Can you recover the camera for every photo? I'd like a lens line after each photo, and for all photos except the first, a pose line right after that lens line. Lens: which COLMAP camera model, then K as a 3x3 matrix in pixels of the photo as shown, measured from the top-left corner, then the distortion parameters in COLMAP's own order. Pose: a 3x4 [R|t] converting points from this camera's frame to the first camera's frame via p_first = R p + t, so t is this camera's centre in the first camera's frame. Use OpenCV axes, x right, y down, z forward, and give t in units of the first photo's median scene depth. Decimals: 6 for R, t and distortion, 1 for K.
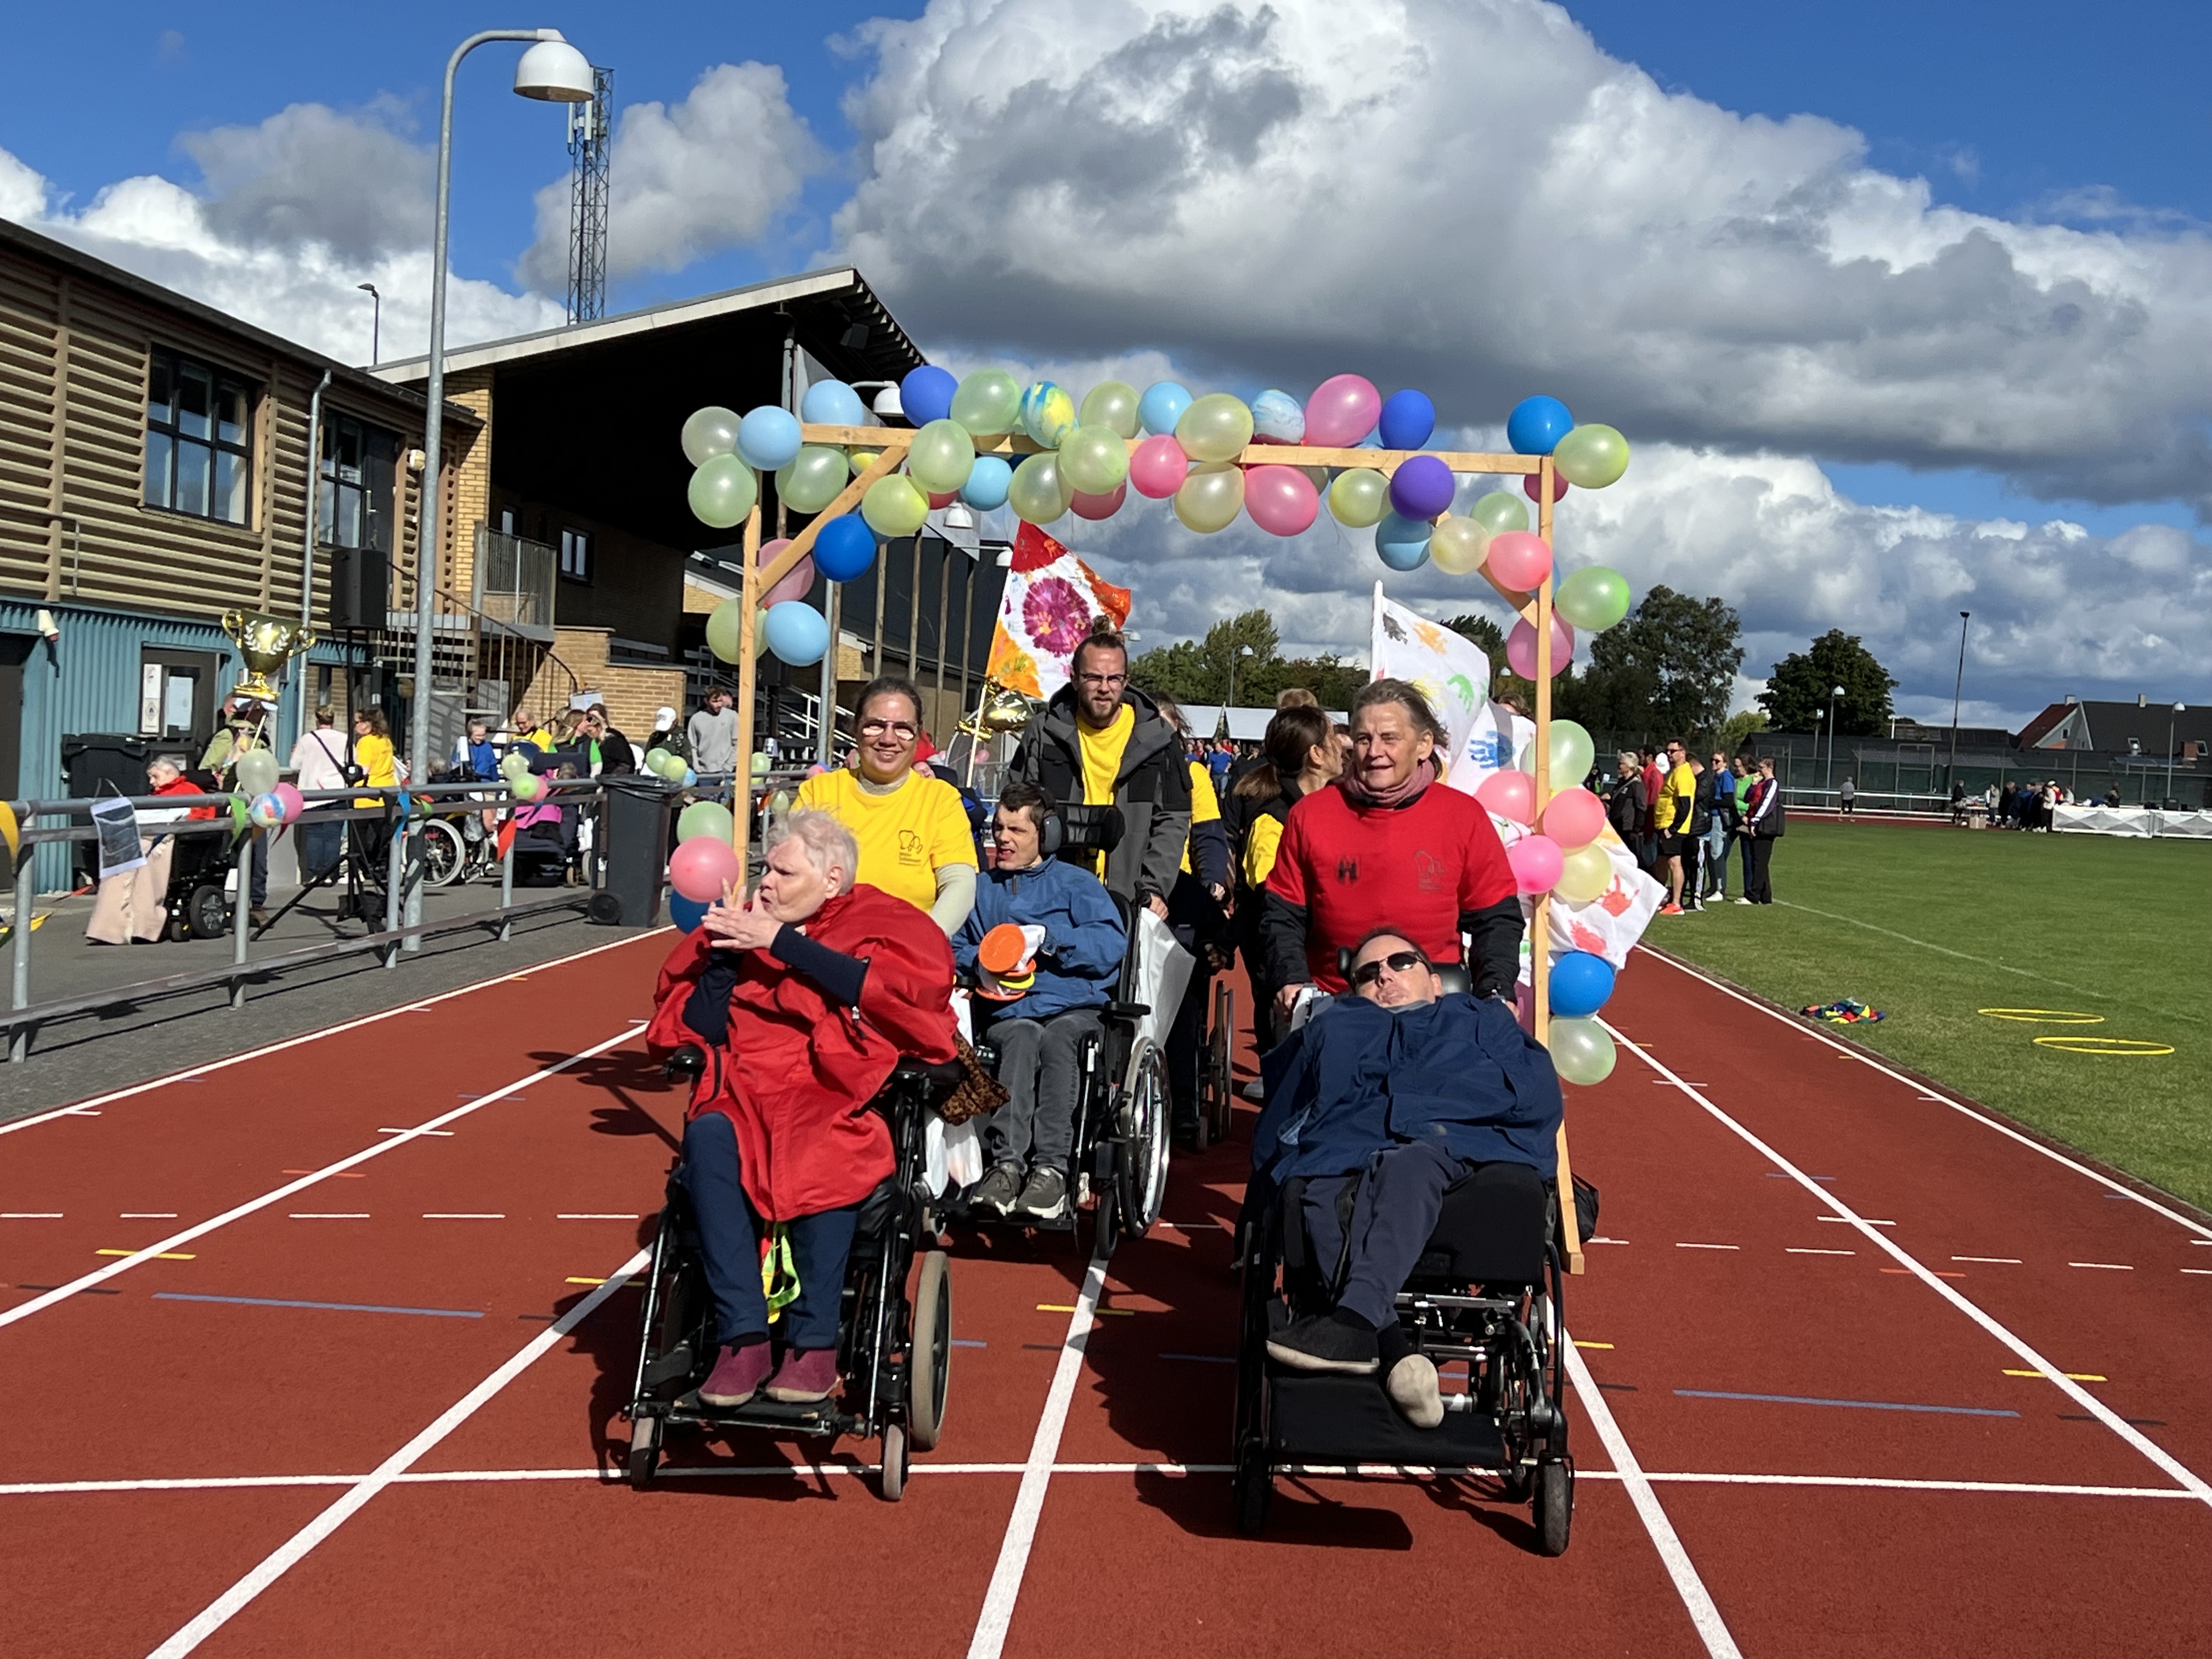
lens RADIAL K [[3092.7, 0, 1100.1], [0, 3092.7, 816.9], [0, 0, 1]] dist [0.011239, 0.000000]
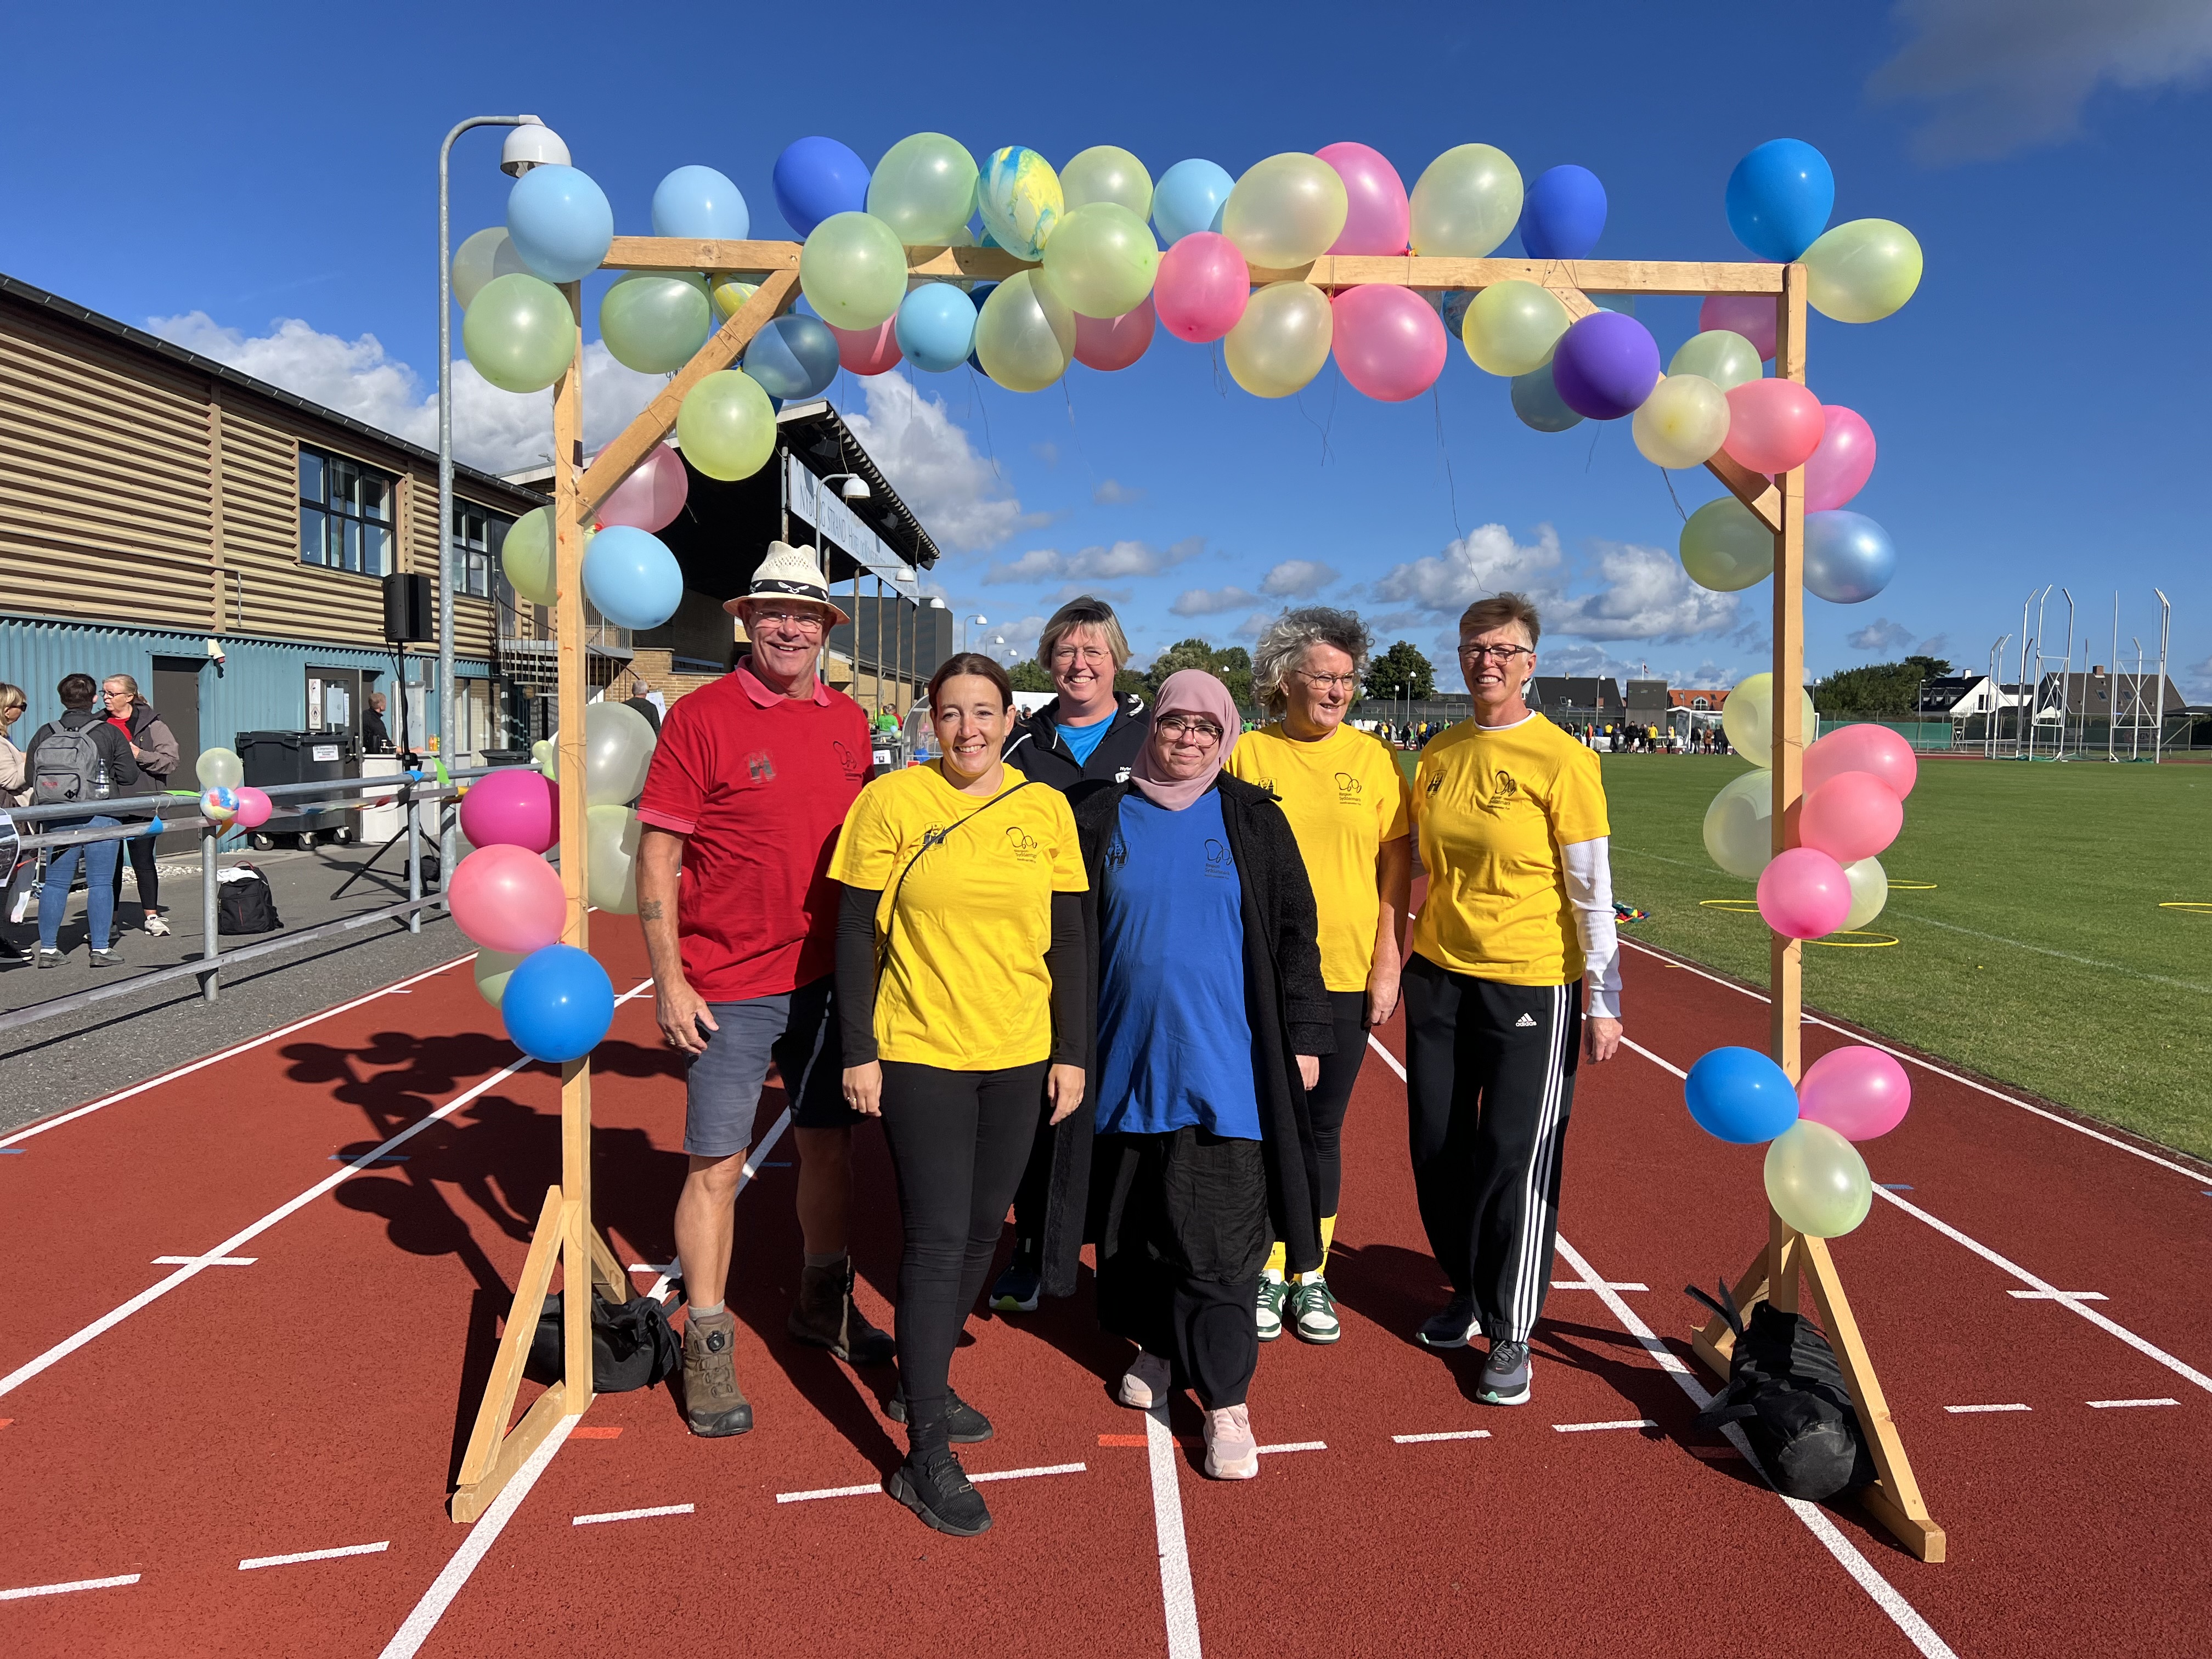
lens RADIAL K [[1636.7, 0, 1108.2], [0, 1636.7, 841.2], [0, 0, 1]] dist [0.038801, -0.040497]
pose [[0.996893, -0.033787, 0.071154, -0.009316], [0.029929, 0.998059, 0.054605, -0.006163], [-0.072861, -0.052306, 0.995970, 0.220267]]
